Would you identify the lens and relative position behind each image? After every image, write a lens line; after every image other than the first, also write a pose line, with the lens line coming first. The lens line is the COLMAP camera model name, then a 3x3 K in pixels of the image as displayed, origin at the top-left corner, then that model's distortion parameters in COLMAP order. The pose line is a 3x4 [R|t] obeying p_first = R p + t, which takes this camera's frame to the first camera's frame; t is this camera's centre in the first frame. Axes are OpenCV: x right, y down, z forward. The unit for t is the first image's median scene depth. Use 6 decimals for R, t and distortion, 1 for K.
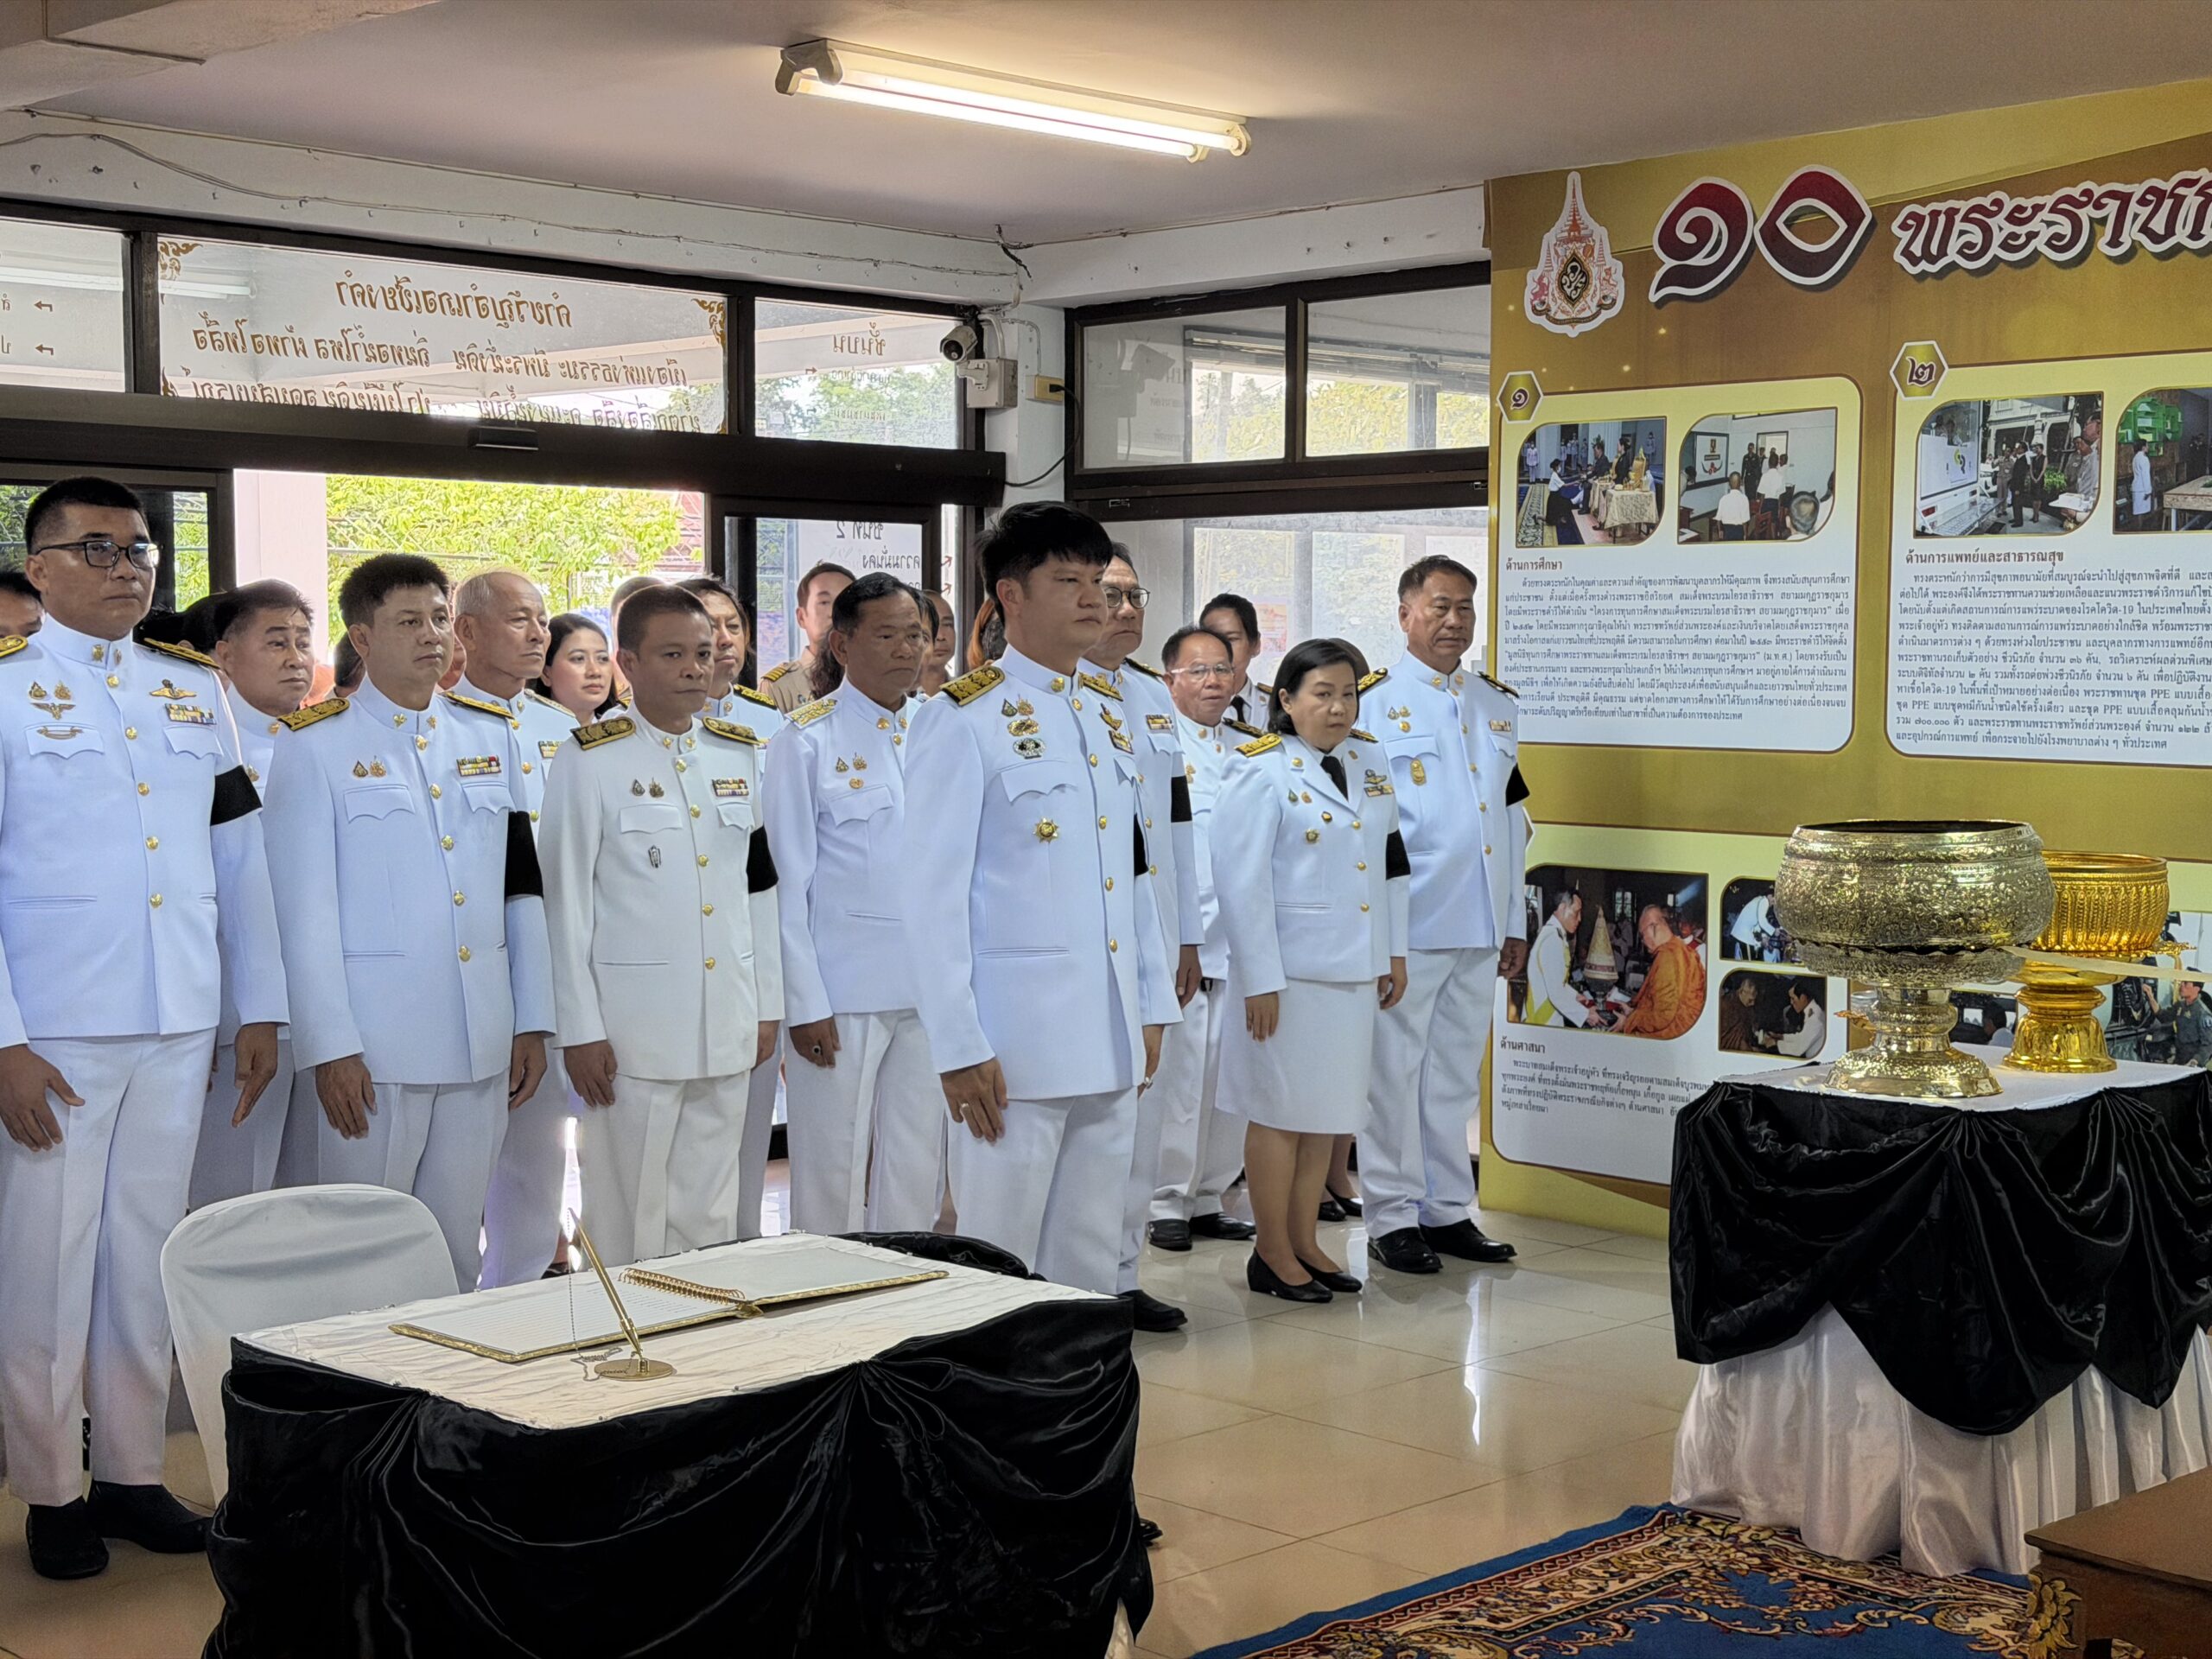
lens RADIAL K [[3066.0, 0, 1089.6], [0, 3066.0, 822.8], [0, 0, 1]] dist [0.141964, 0.000000]
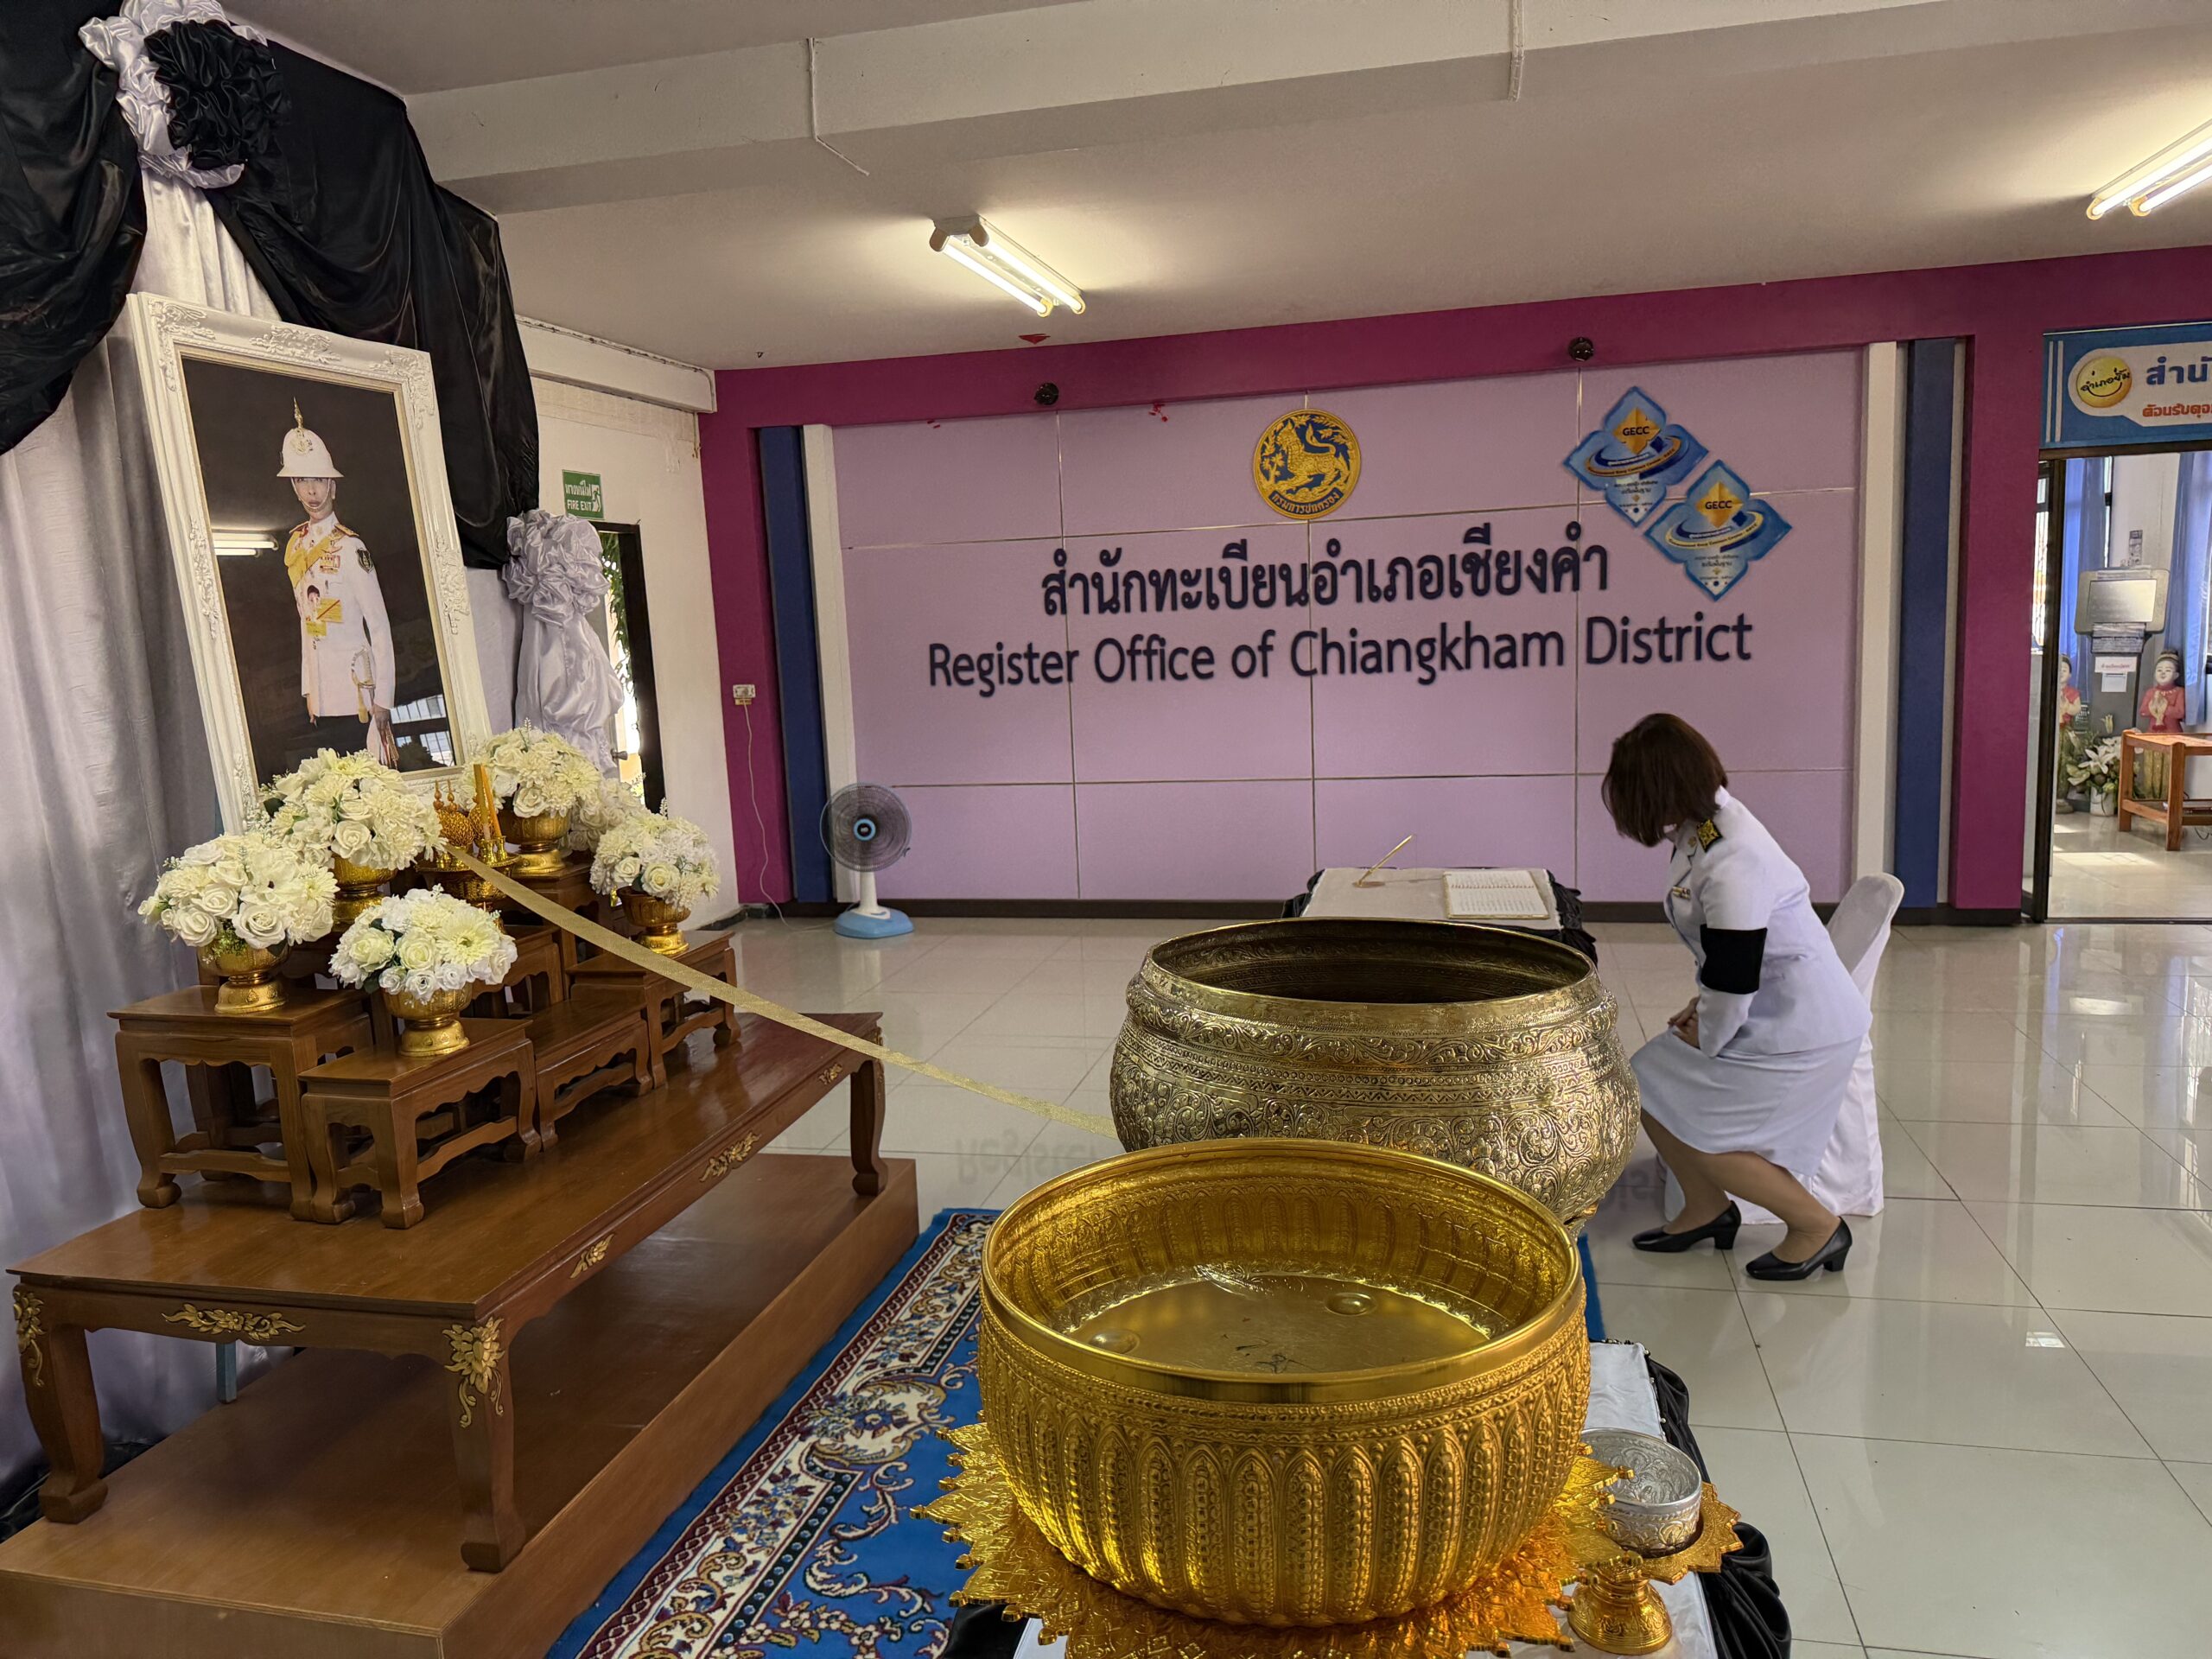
lens RADIAL K [[1556.0, 0, 1102.8], [0, 1556.0, 839.2], [0, 0, 1]] dist [0.039458, -0.040172]
pose [[0.847812, -0.117727, 0.517063, -0.072733], [0.075516, 0.991912, 0.102022, -0.017998], [-0.524892, -0.047449, 0.849845, 0.233288]]
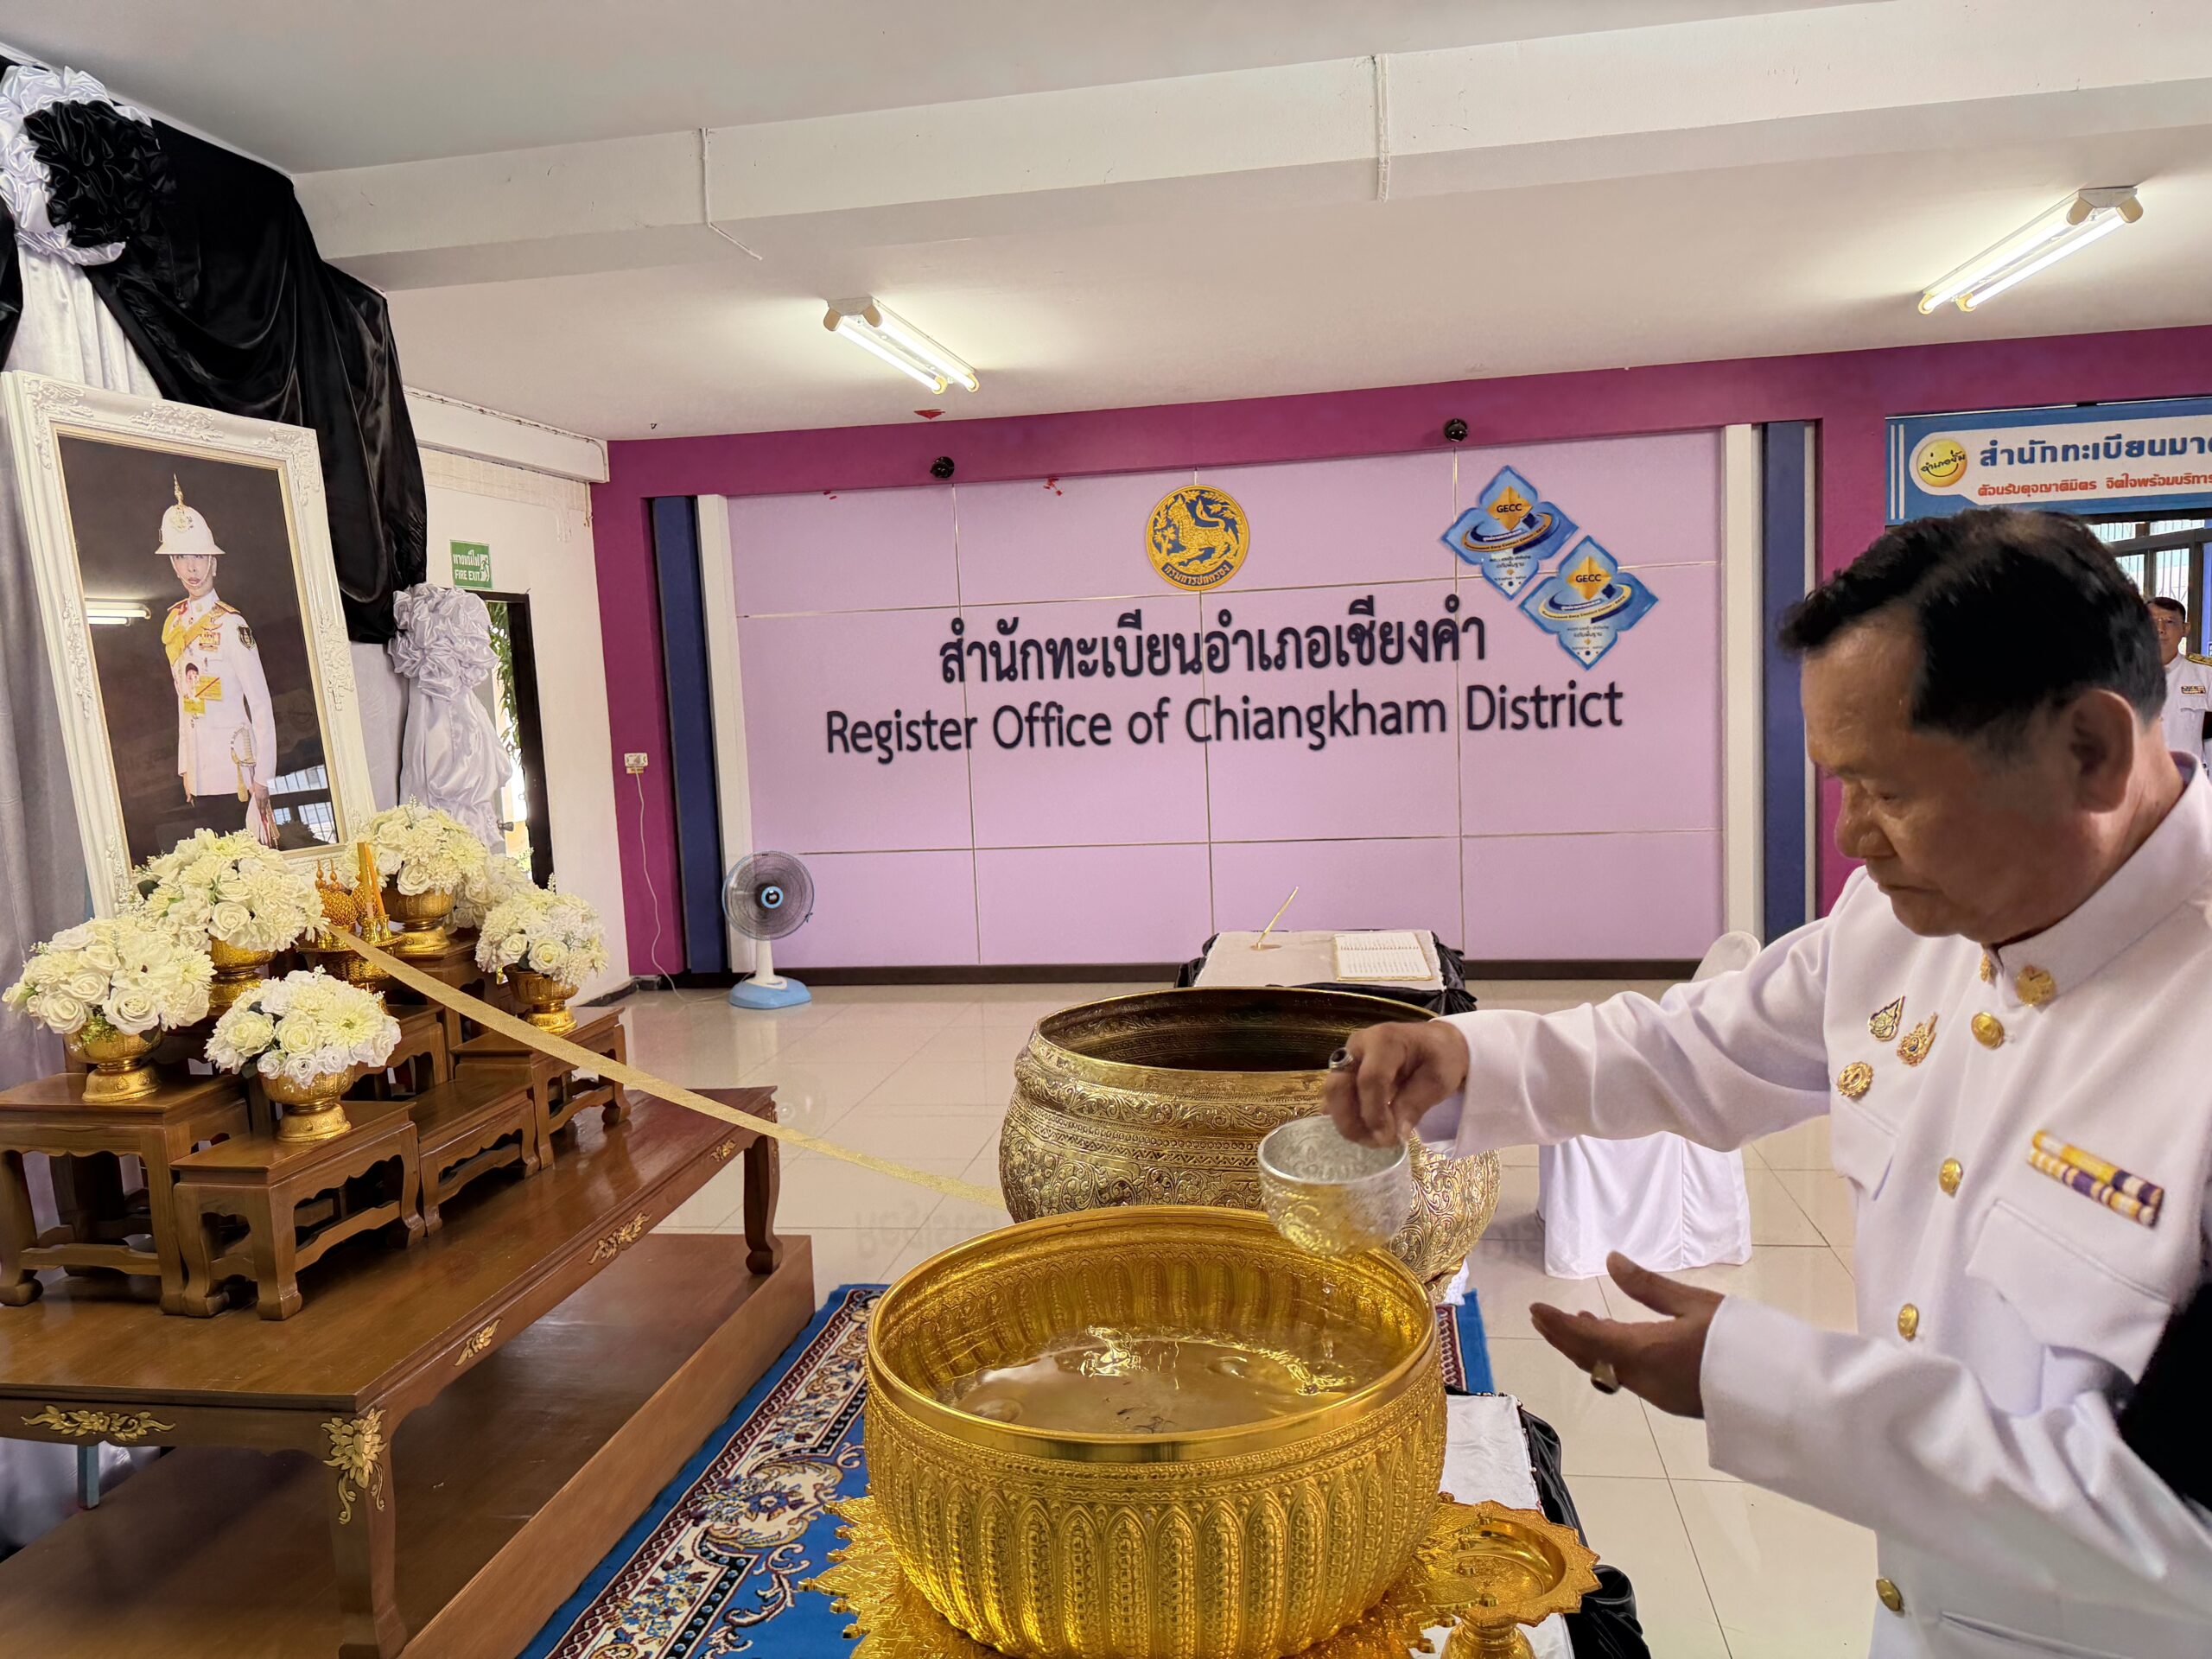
lens RADIAL K [[1556.0, 0, 1110.9], [0, 1556.0, 834.5], [0, 0, 1]] dist [0.039458, -0.040172]
pose [[0.809177, -0.102921, 0.578480, -0.074601], [0.080354, 0.994673, 0.064570, -0.020334], [-0.582044, -0.005766, 0.813137, 0.226566]]
